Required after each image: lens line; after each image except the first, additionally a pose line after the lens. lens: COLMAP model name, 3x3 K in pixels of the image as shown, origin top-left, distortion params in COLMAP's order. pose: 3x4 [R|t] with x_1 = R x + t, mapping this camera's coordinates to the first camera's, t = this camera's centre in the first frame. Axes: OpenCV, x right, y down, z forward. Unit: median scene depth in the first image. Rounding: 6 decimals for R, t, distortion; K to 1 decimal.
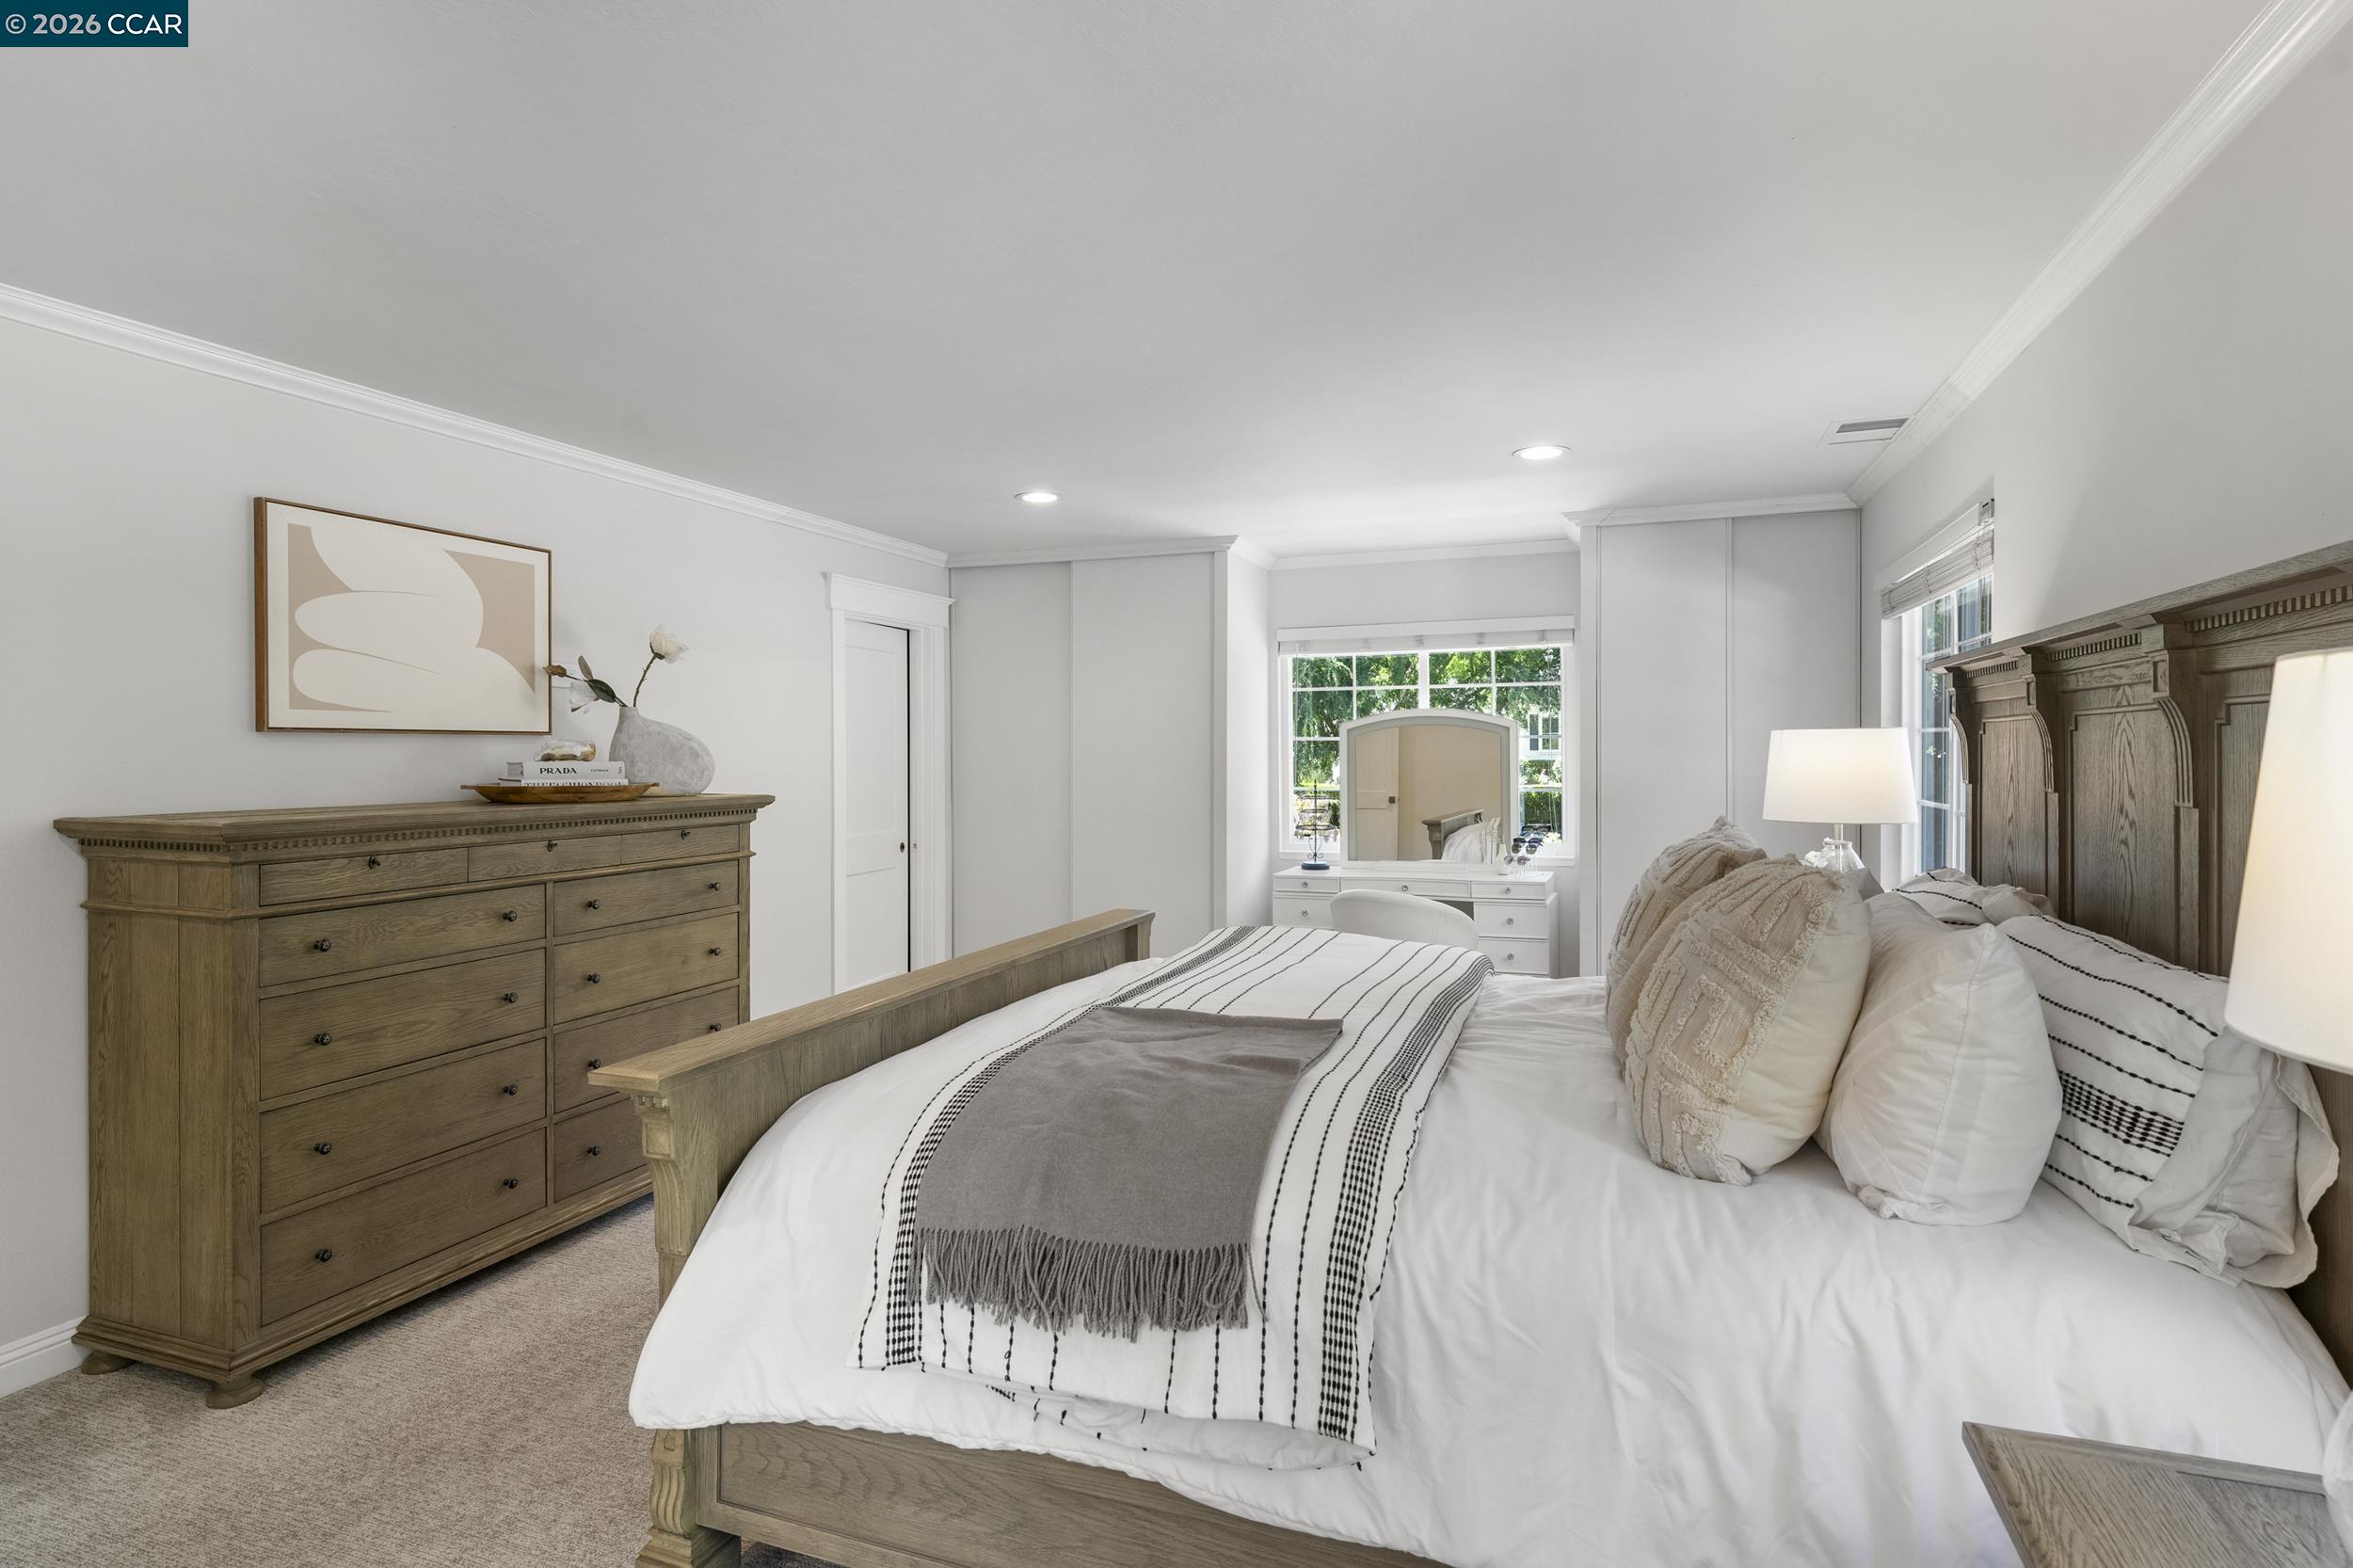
lens RADIAL K [[1247.0, 0, 1170.4], [0, 1247.0, 759.2], [0, 0, 1]] dist [0.001098, -0.000036]
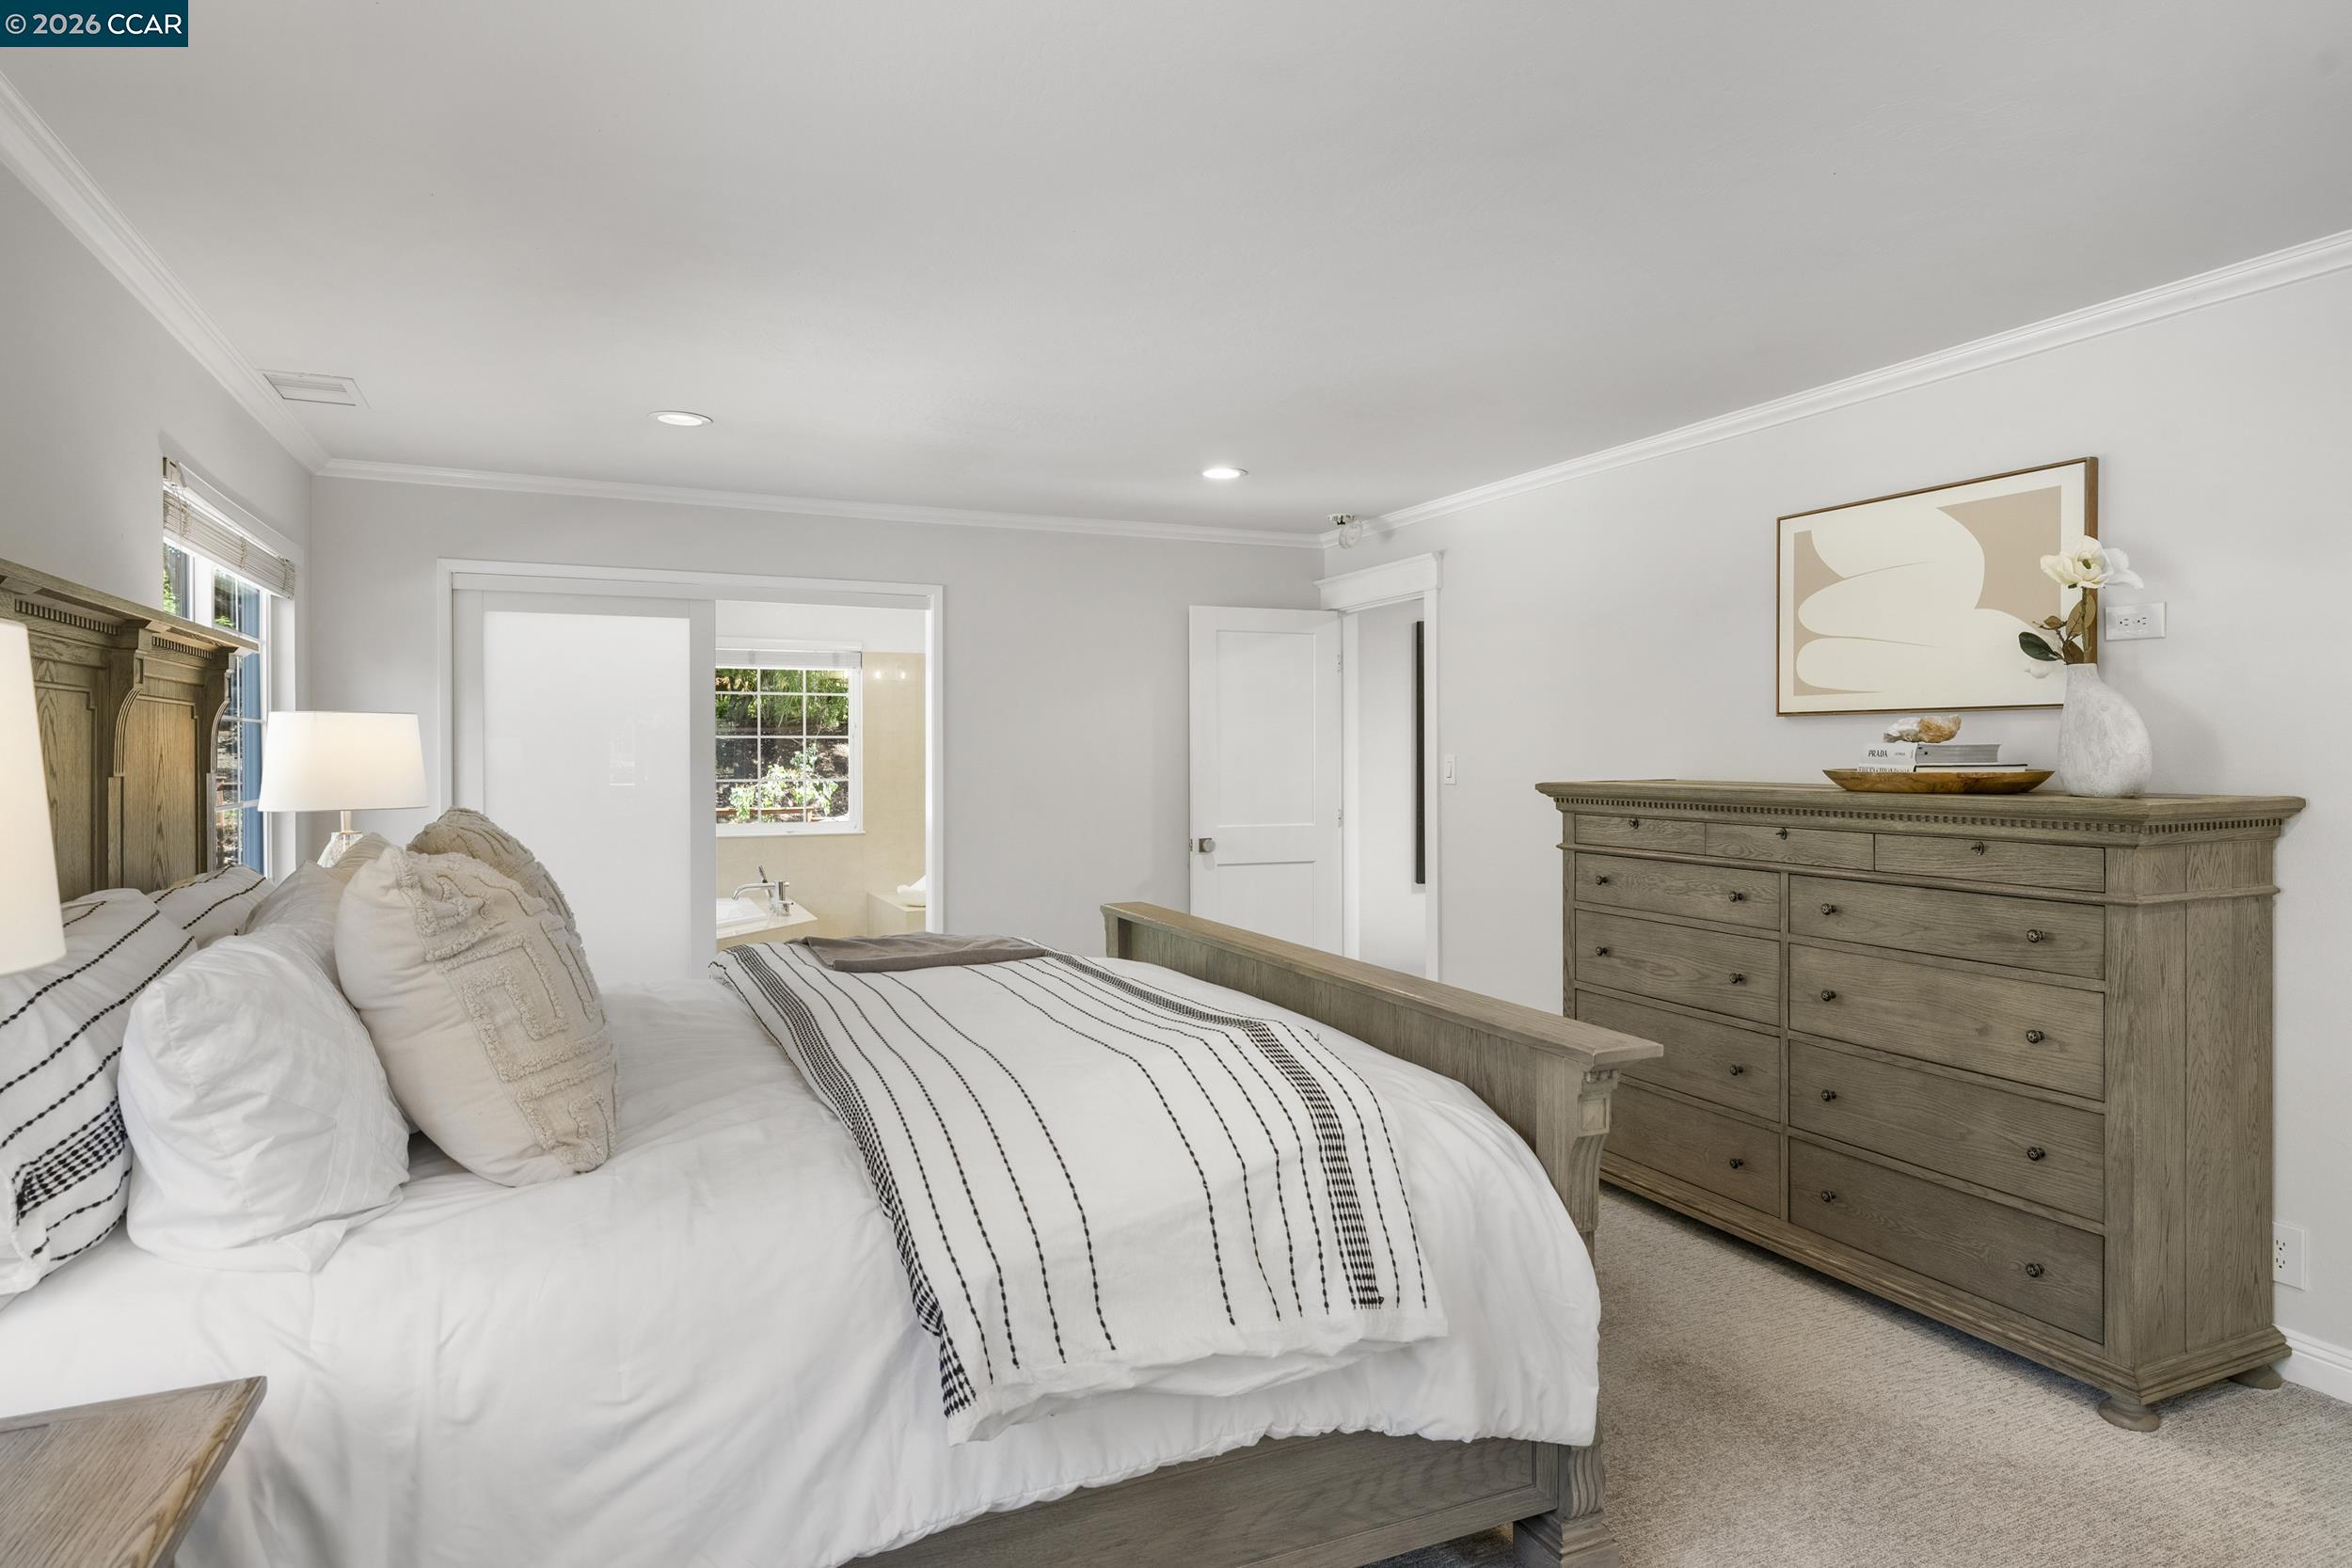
lens RADIAL K [[1296.2, 0, 1182.1], [0, 1296.2, 771.0], [0, 0, 1]] dist [-0.000383, 0.000192]
pose [[-0.708533, 0.016265, -0.705490, 0.515413], [-0.001355, 0.999701, 0.024409, 0.000311], [0.705676, 0.018251, -0.708299, 1.416456]]
